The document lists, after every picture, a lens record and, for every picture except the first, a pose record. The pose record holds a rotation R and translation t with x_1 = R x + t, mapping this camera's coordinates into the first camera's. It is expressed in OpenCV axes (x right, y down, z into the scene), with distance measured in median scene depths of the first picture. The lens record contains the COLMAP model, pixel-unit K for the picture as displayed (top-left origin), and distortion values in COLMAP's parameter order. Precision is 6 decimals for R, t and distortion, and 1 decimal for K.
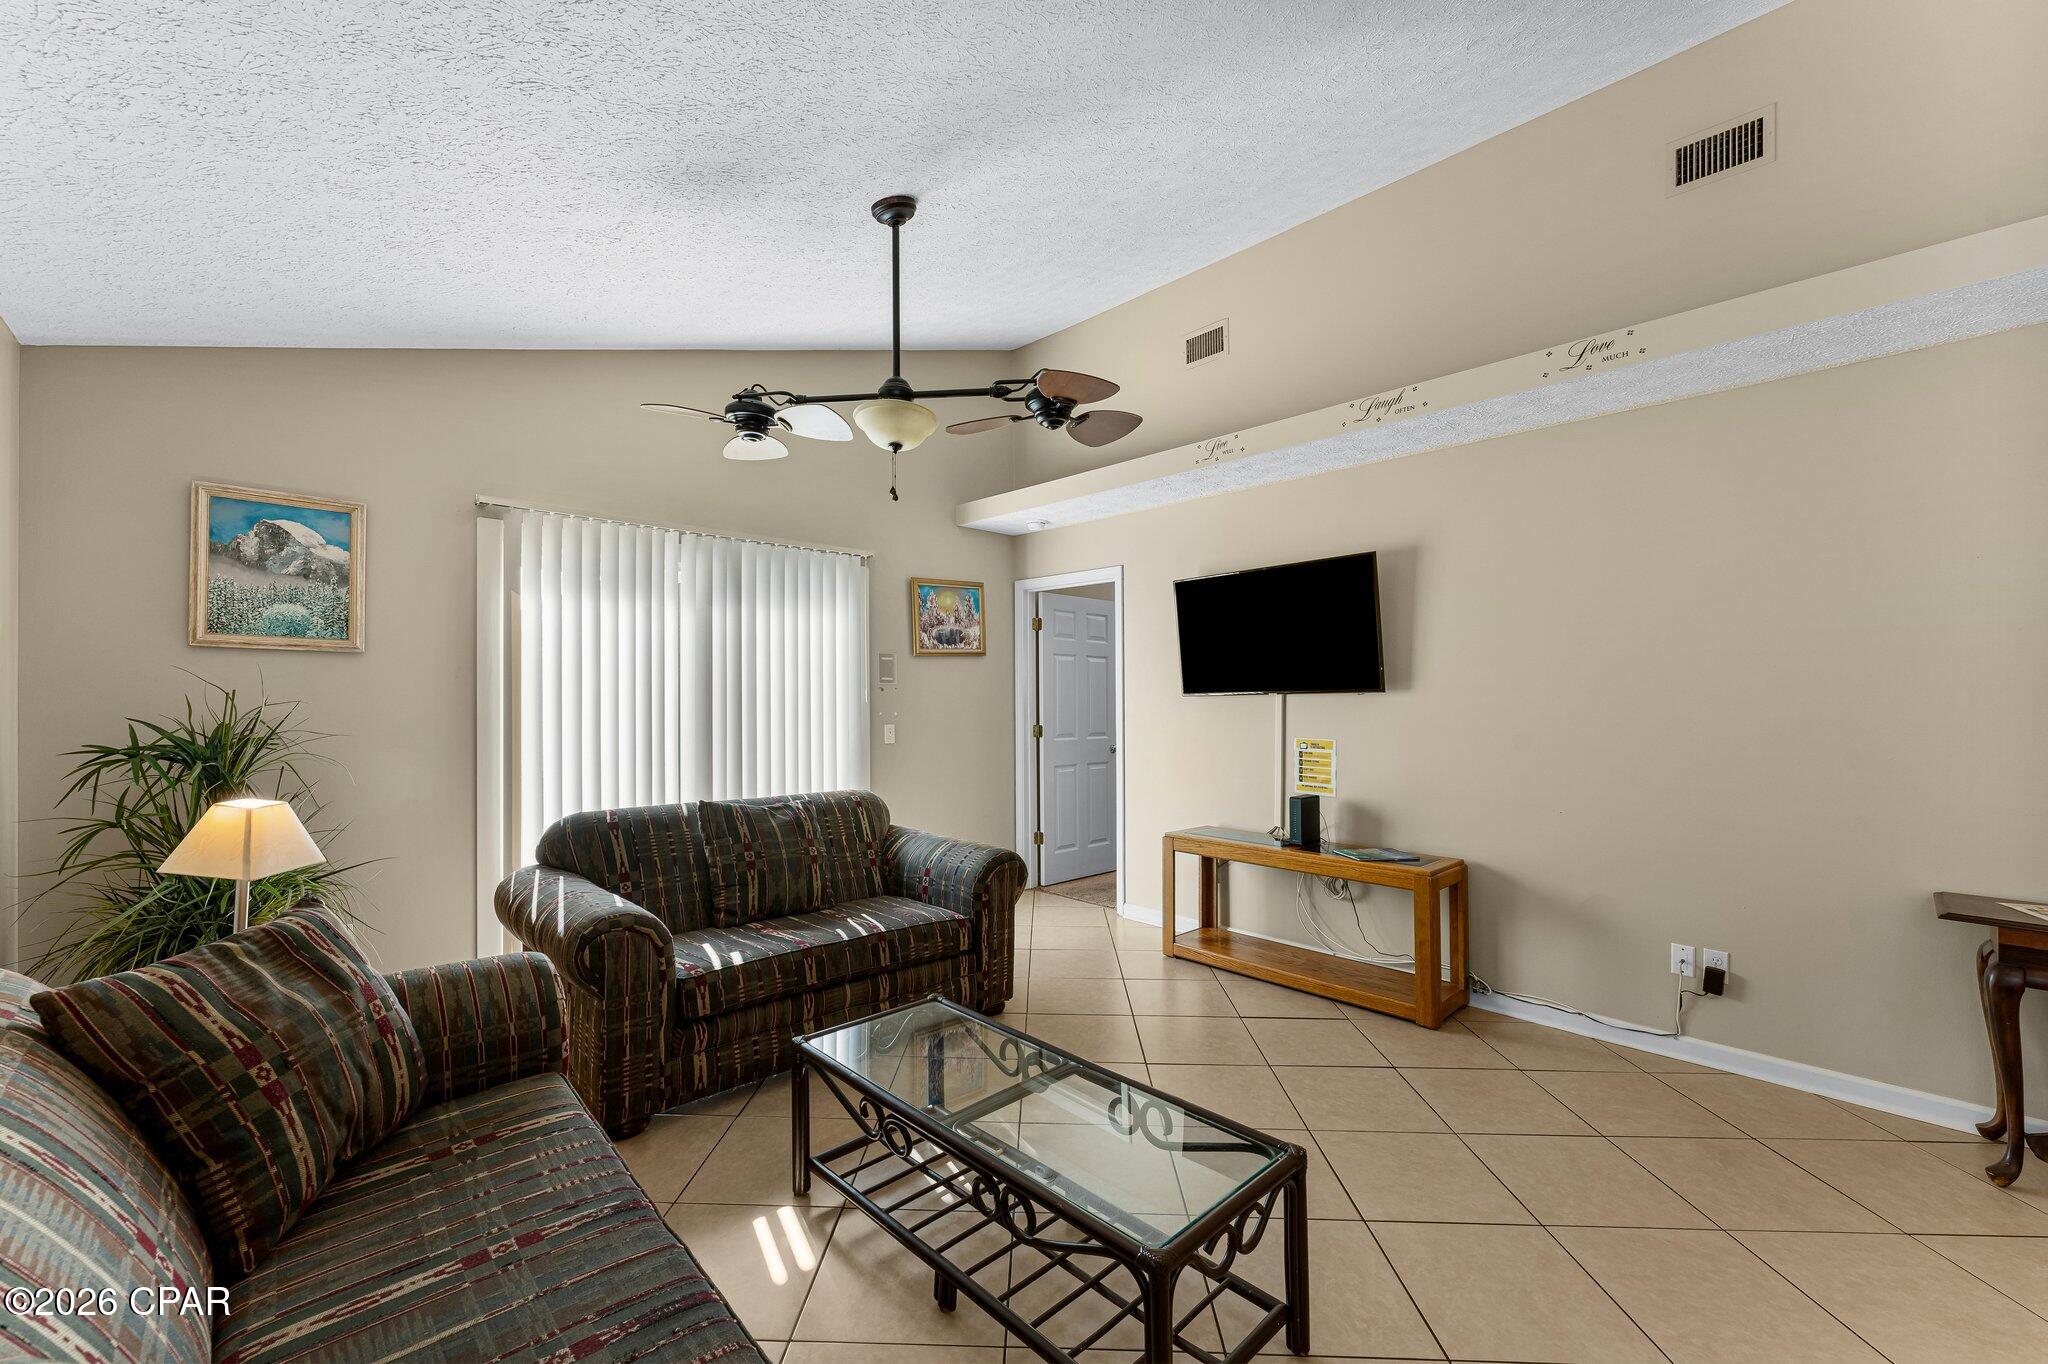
lens RADIAL K [[813.8, 0, 1020.4], [0, 813.8, 686.3], [0, 0, 1]] dist [-0.000837, -0.000006]
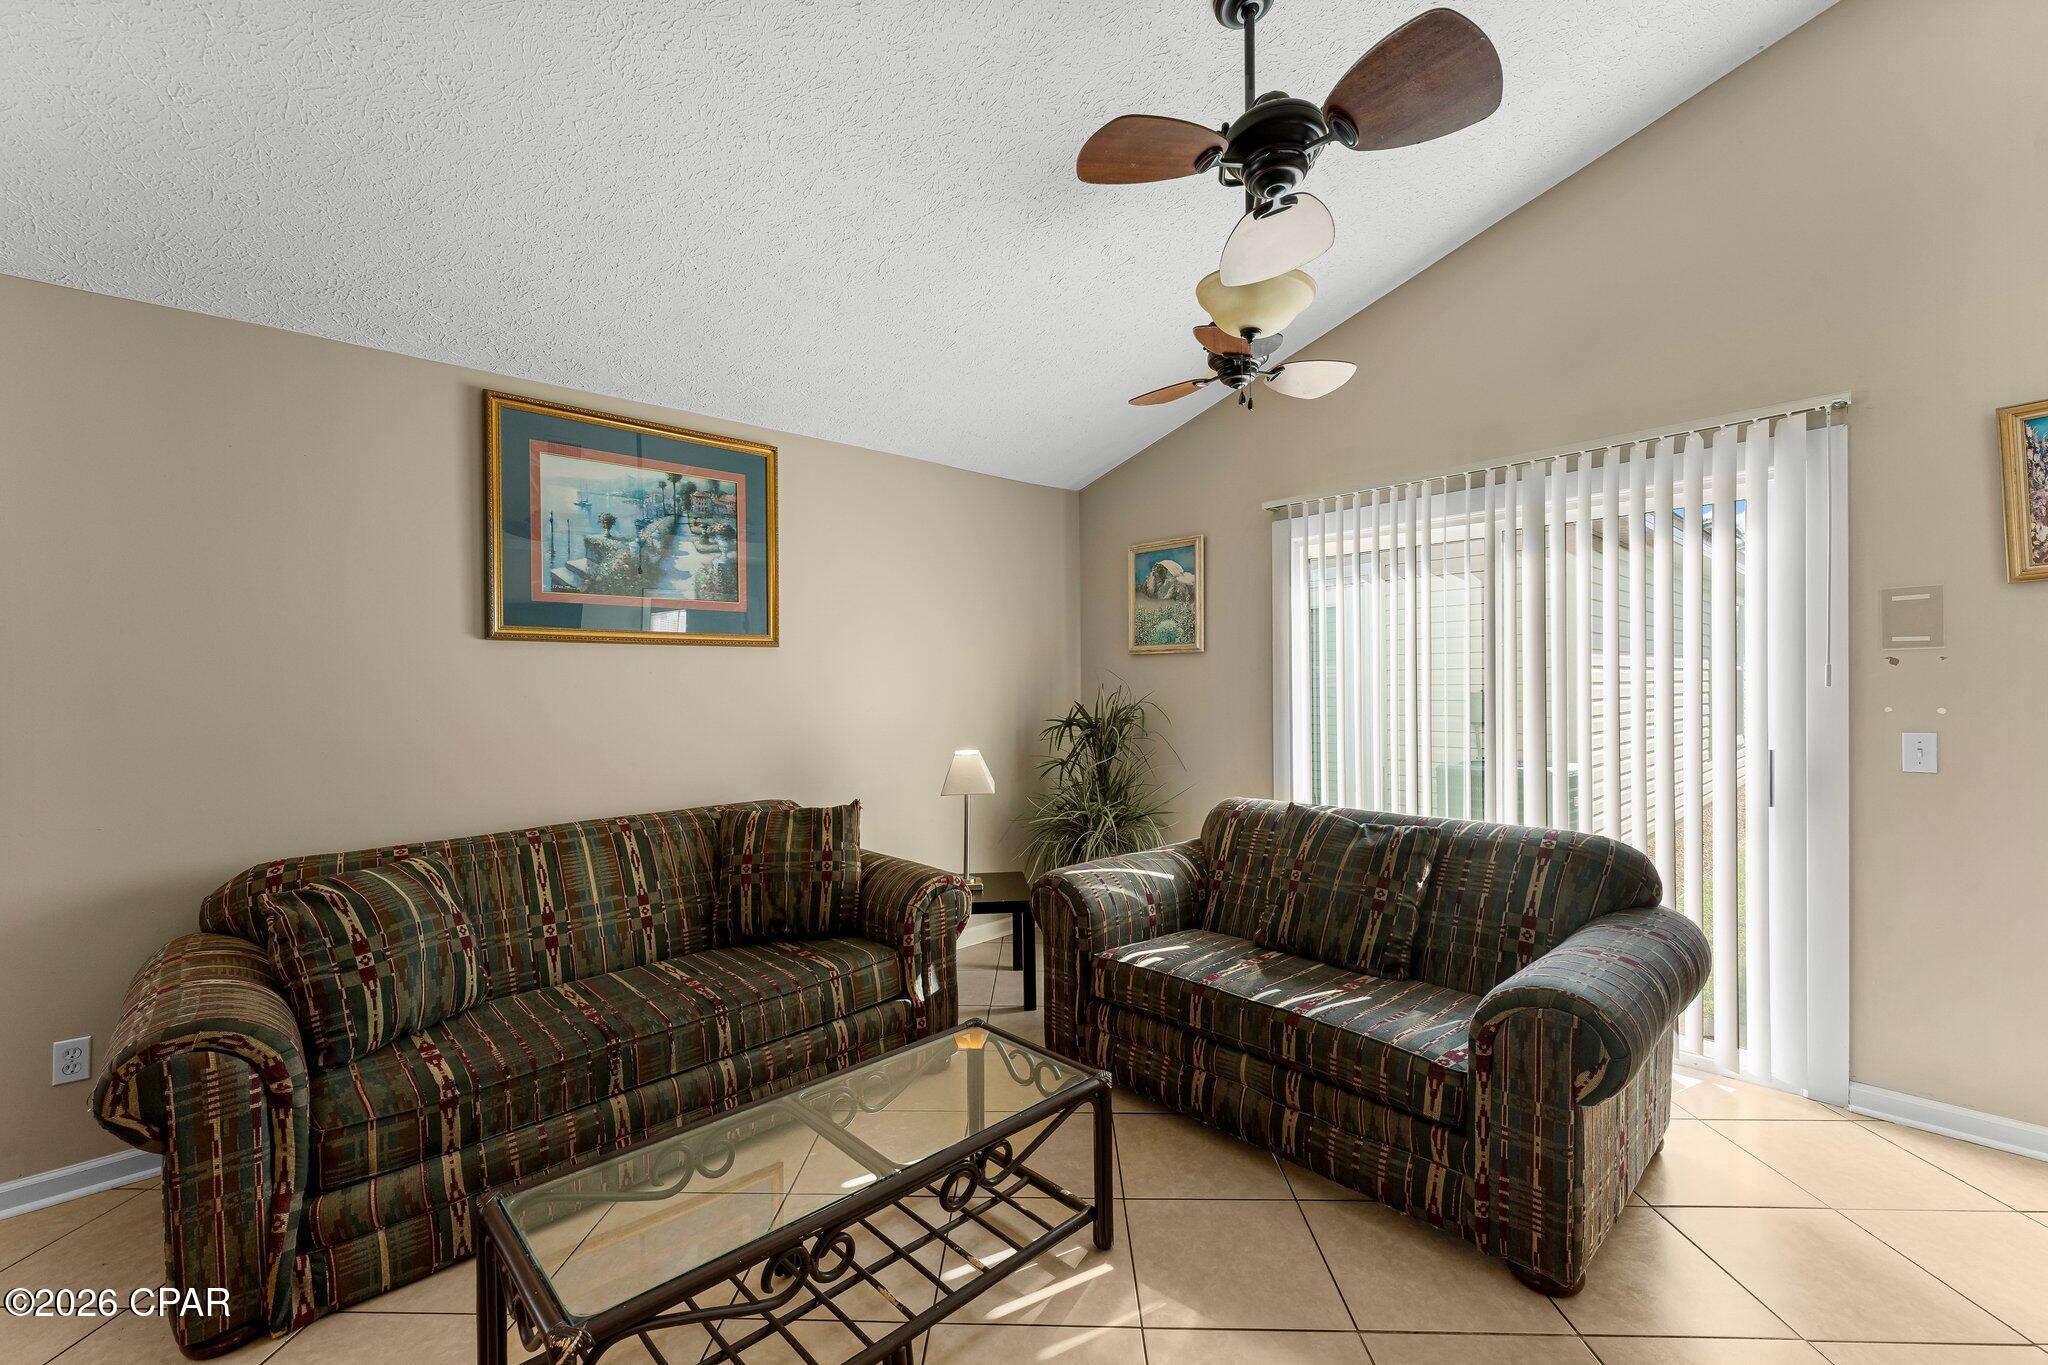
lens RADIAL K [[859.4, 0, 1021.4], [0, 859.4, 694.7], [0, 0, 1]] dist [-0.001978, -0.000095]
pose [[-0.004579, 0.003070, -0.999985, 0.564242], [0.024876, 0.999686, 0.002955, 0.015303], [0.999680, -0.024862, -0.004654, 0.751279]]
